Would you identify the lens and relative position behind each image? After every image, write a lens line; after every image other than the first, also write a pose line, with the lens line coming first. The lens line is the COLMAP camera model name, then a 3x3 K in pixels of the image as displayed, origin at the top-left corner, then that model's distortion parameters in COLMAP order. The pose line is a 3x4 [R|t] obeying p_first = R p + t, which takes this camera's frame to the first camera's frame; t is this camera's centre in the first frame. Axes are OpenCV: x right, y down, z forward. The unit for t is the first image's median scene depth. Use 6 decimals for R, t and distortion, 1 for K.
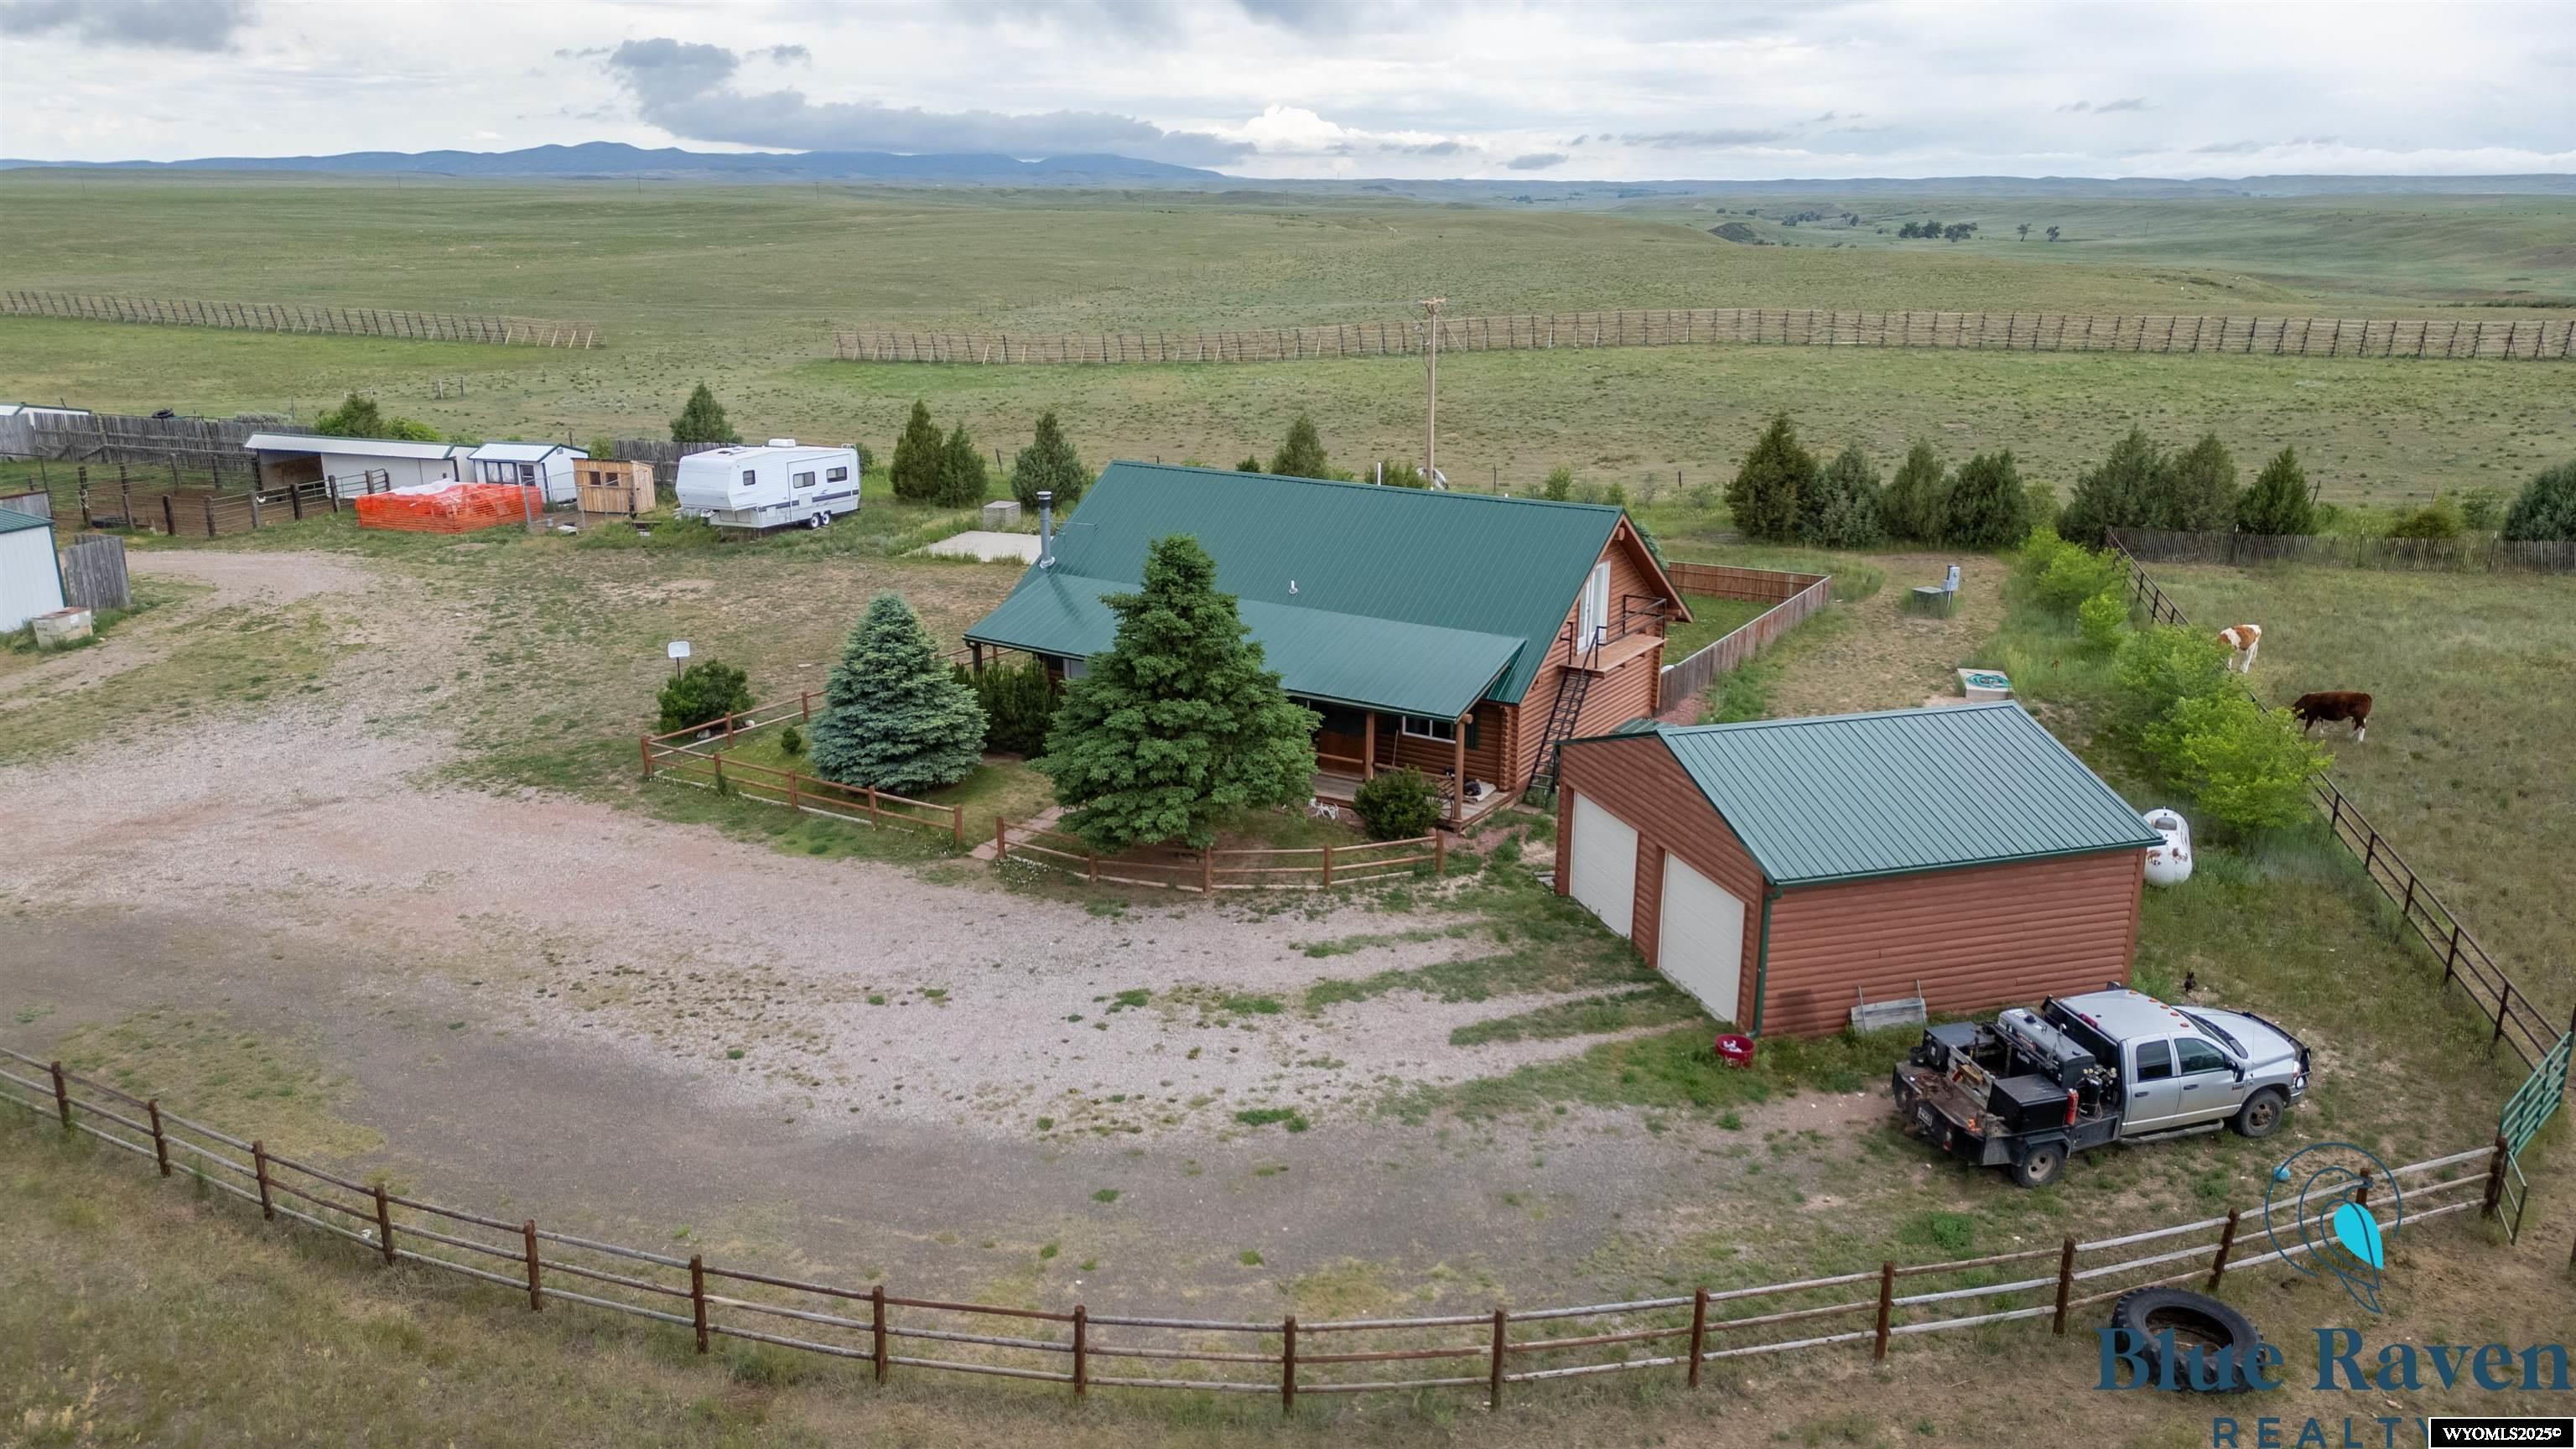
lens RADIAL K [[1809.3, 0, 1288.0], [0, 1809.3, 724.5], [0, 0, 1]] dist [0.089638, -0.095725]
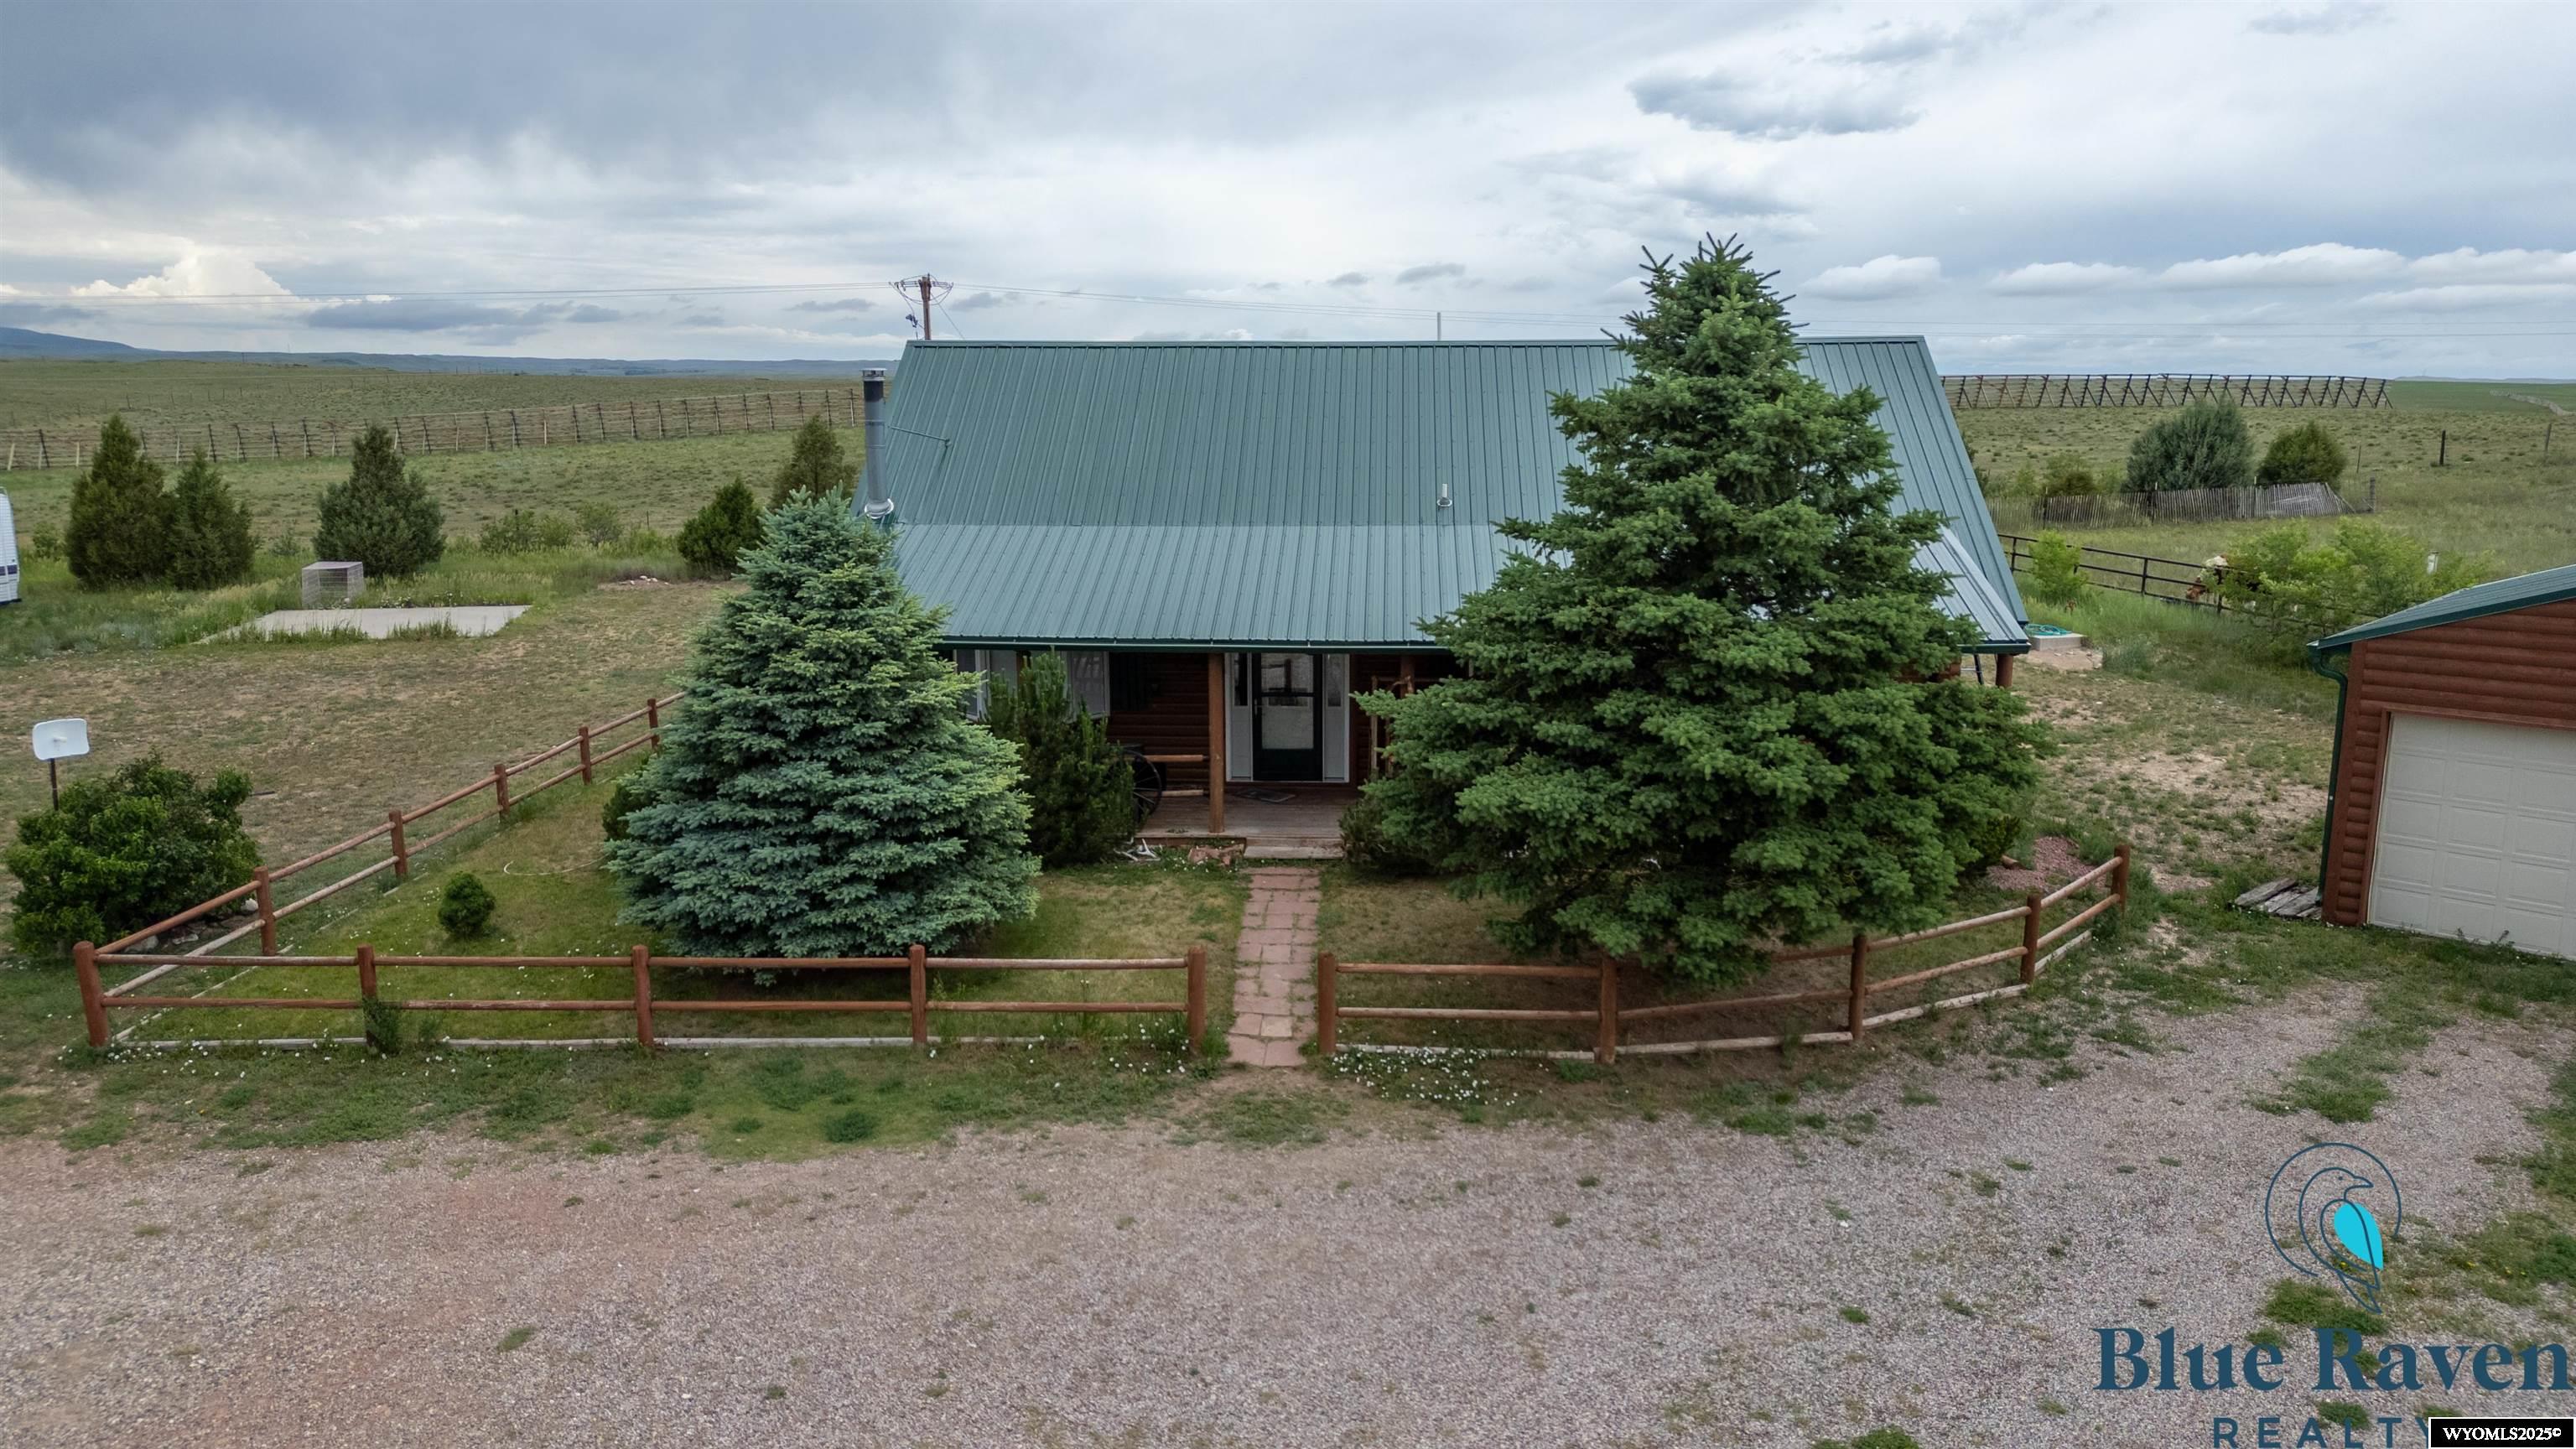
lens RADIAL K [[1809.3, 0, 1288.0], [0, 1809.3, 724.5], [0, 0, 1]] dist [0.089638, -0.095725]
pose [[0.868312, -0.092925, 0.487236, -0.341271], [0.138158, 0.988731, -0.057644, 0.019683], [-0.476389, 0.117368, 0.871366, 0.592178]]
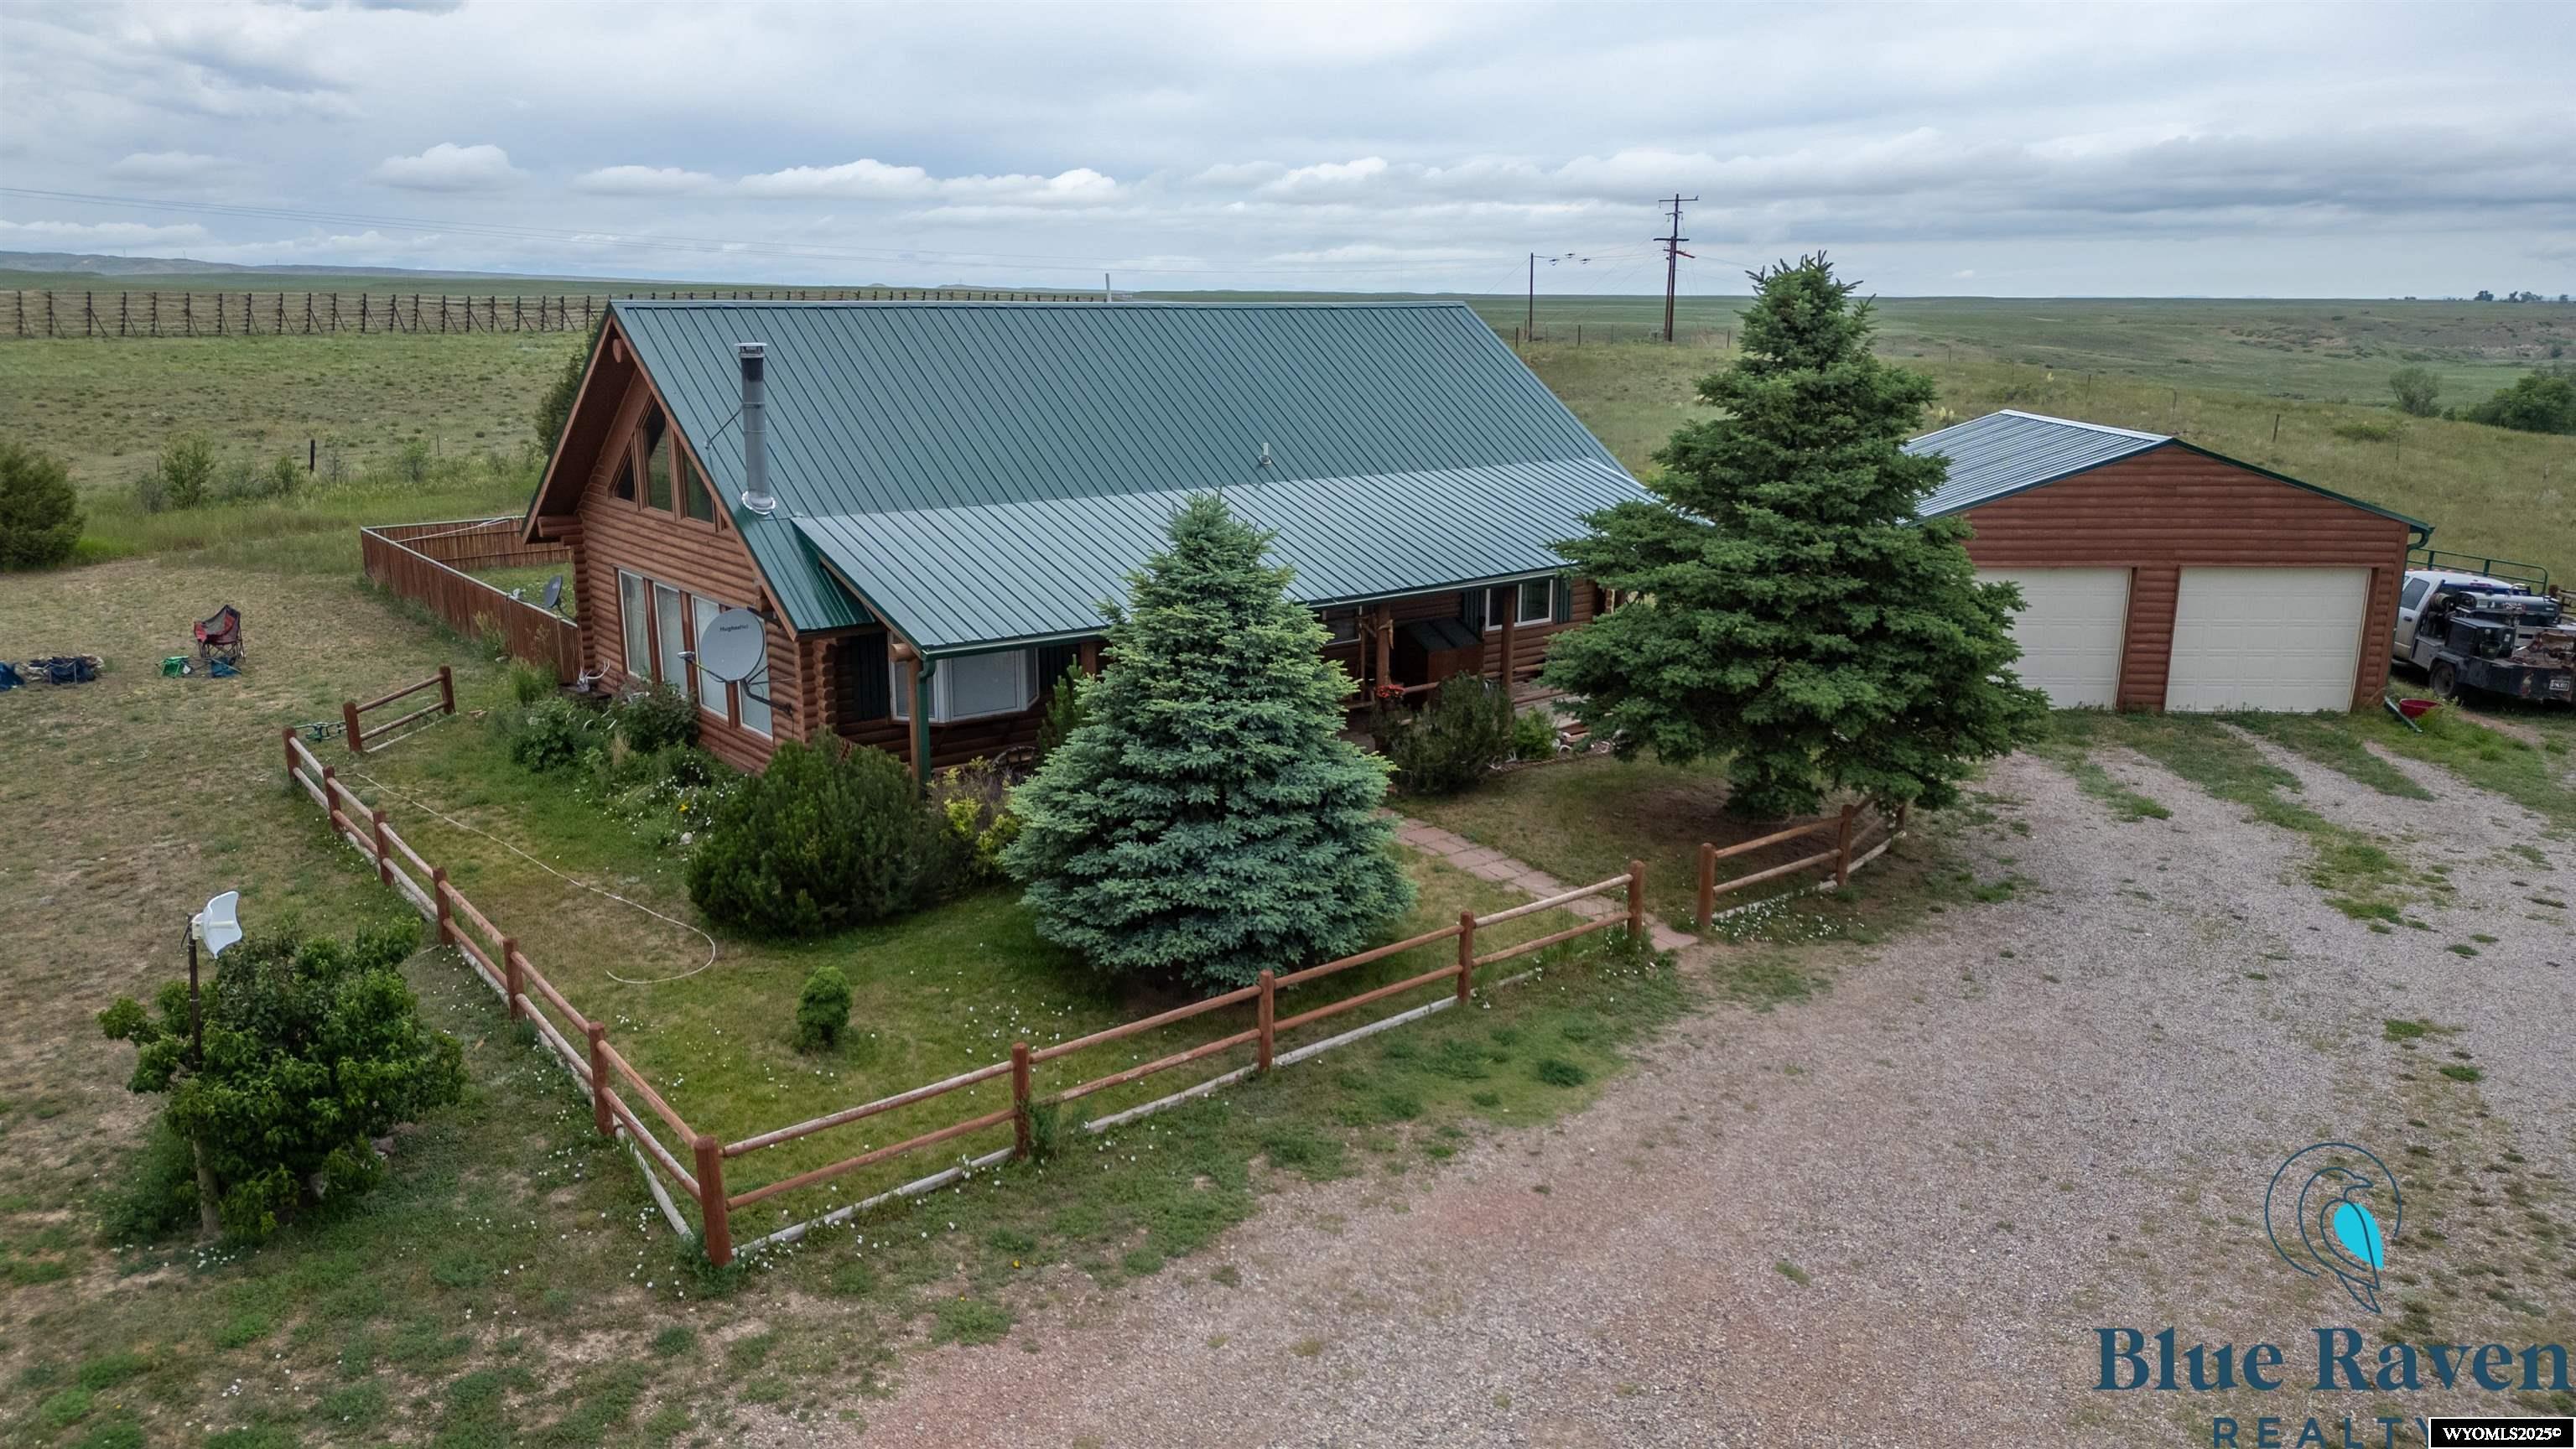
lens RADIAL K [[1809.3, 0, 1288.0], [0, 1809.3, 724.5], [0, 0, 1]] dist [0.089638, -0.095725]
pose [[0.321127, -0.220553, 0.920996, -0.618811], [0.256746, 0.956358, 0.139500, -0.078868], [-0.911569, 0.191664, 0.363739, 0.855438]]
